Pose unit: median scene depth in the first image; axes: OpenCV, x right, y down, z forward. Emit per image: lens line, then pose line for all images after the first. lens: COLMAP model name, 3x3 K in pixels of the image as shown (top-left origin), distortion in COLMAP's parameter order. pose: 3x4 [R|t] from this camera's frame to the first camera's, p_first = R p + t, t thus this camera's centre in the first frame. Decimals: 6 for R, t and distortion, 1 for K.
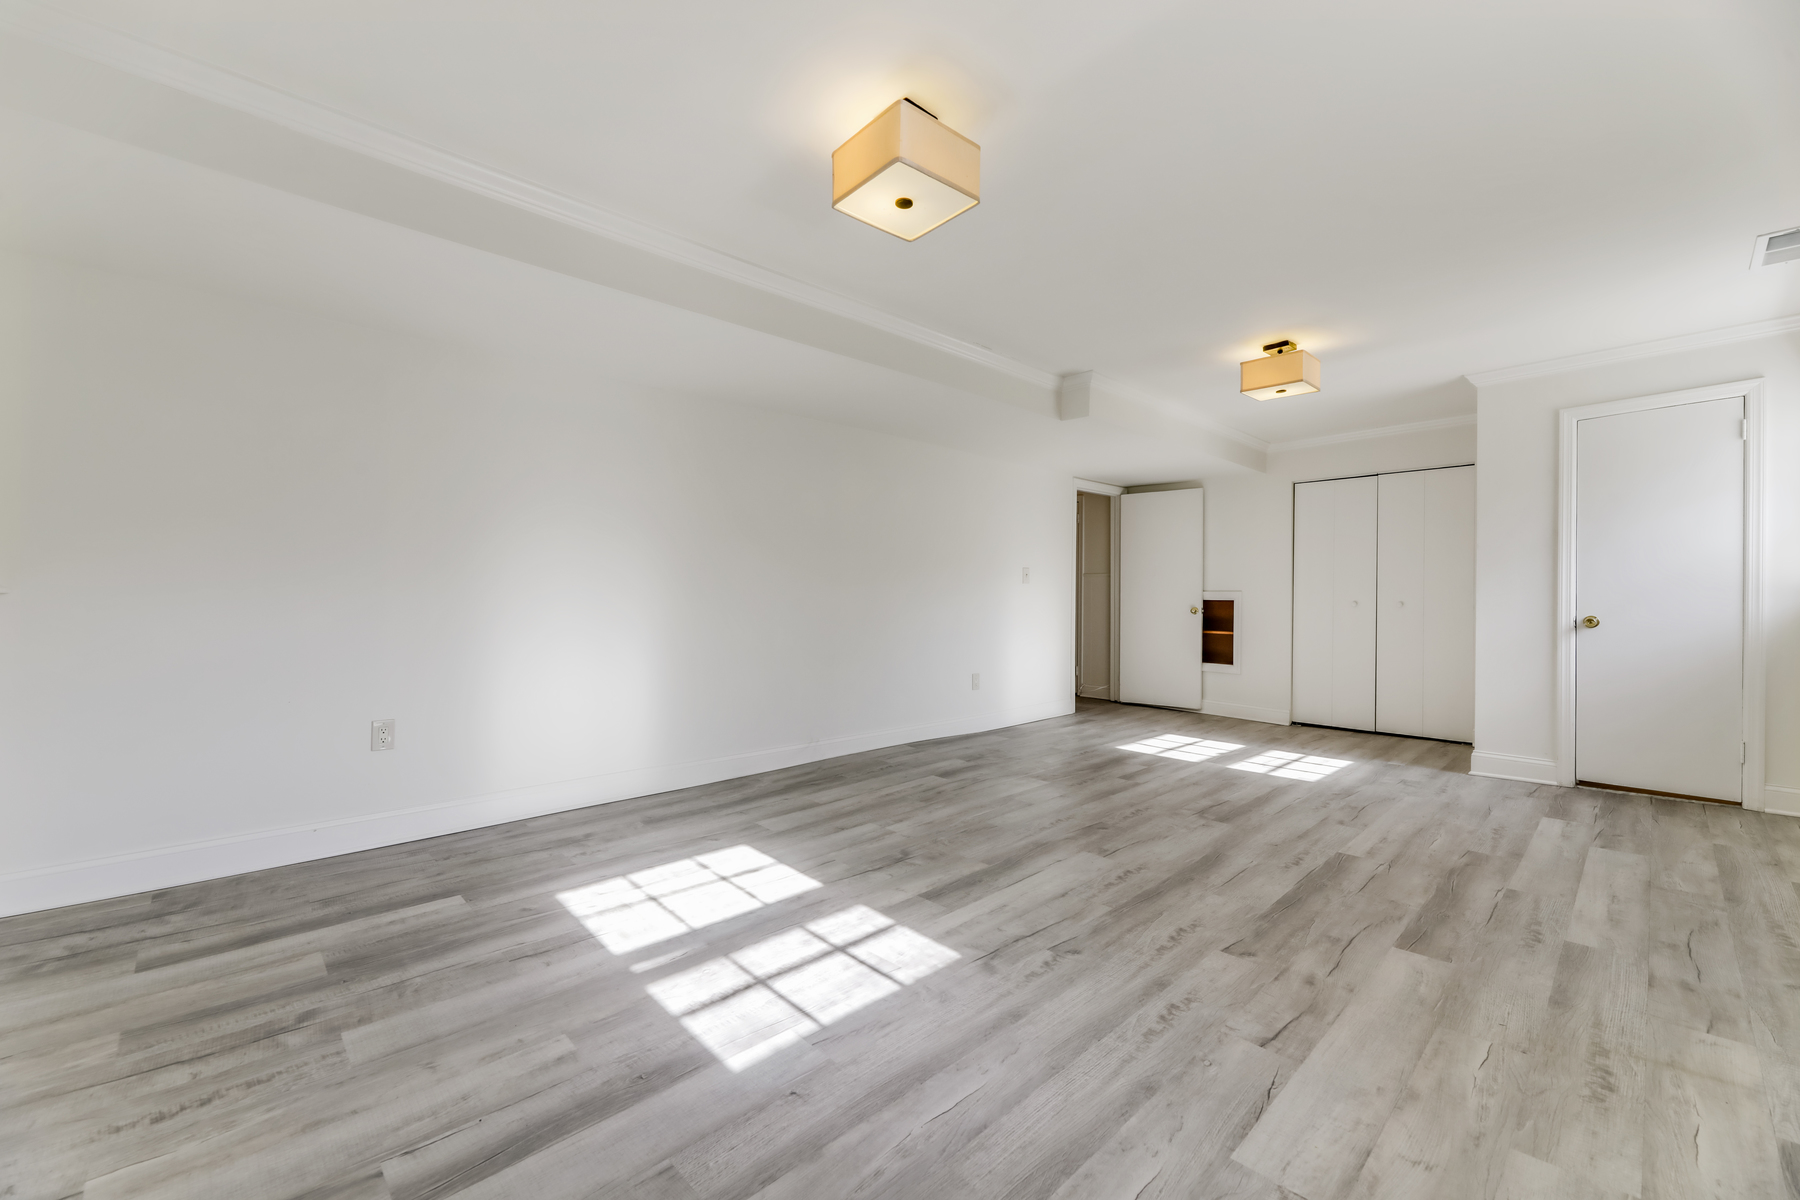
lens RADIAL K [[729.8, 0, 895.1], [0, 729.8, 598.4], [0, 0, 1]] dist [0.002388, -0.004496]
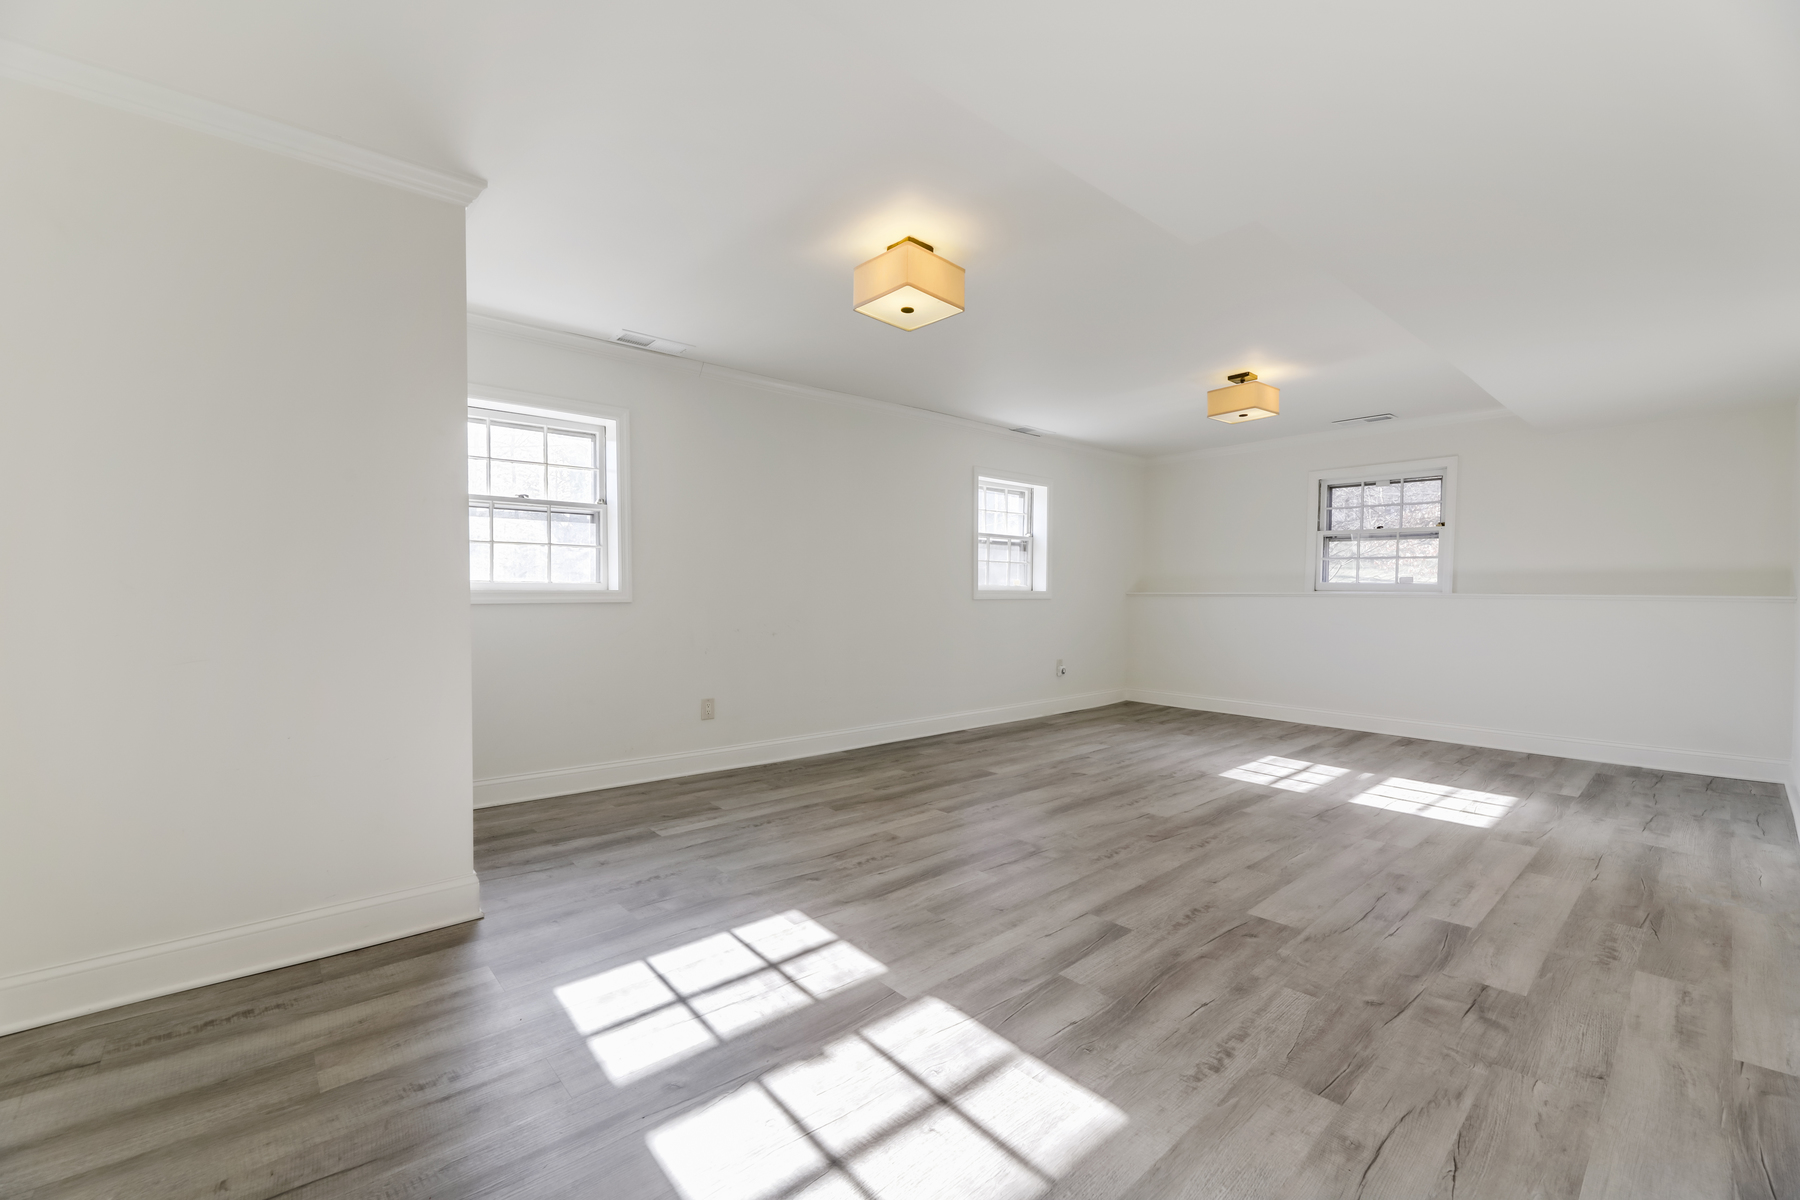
lens RADIAL K [[729.8, 0, 895.1], [0, 729.8, 598.4], [0, 0, 1]] dist [0.002388, -0.004496]
pose [[-0.999119, -0.006752, 0.041419, 0.663865], [-0.006487, 0.999958, 0.006522, -0.006090], [-0.041461, 0.006247, -0.999121, 2.240313]]
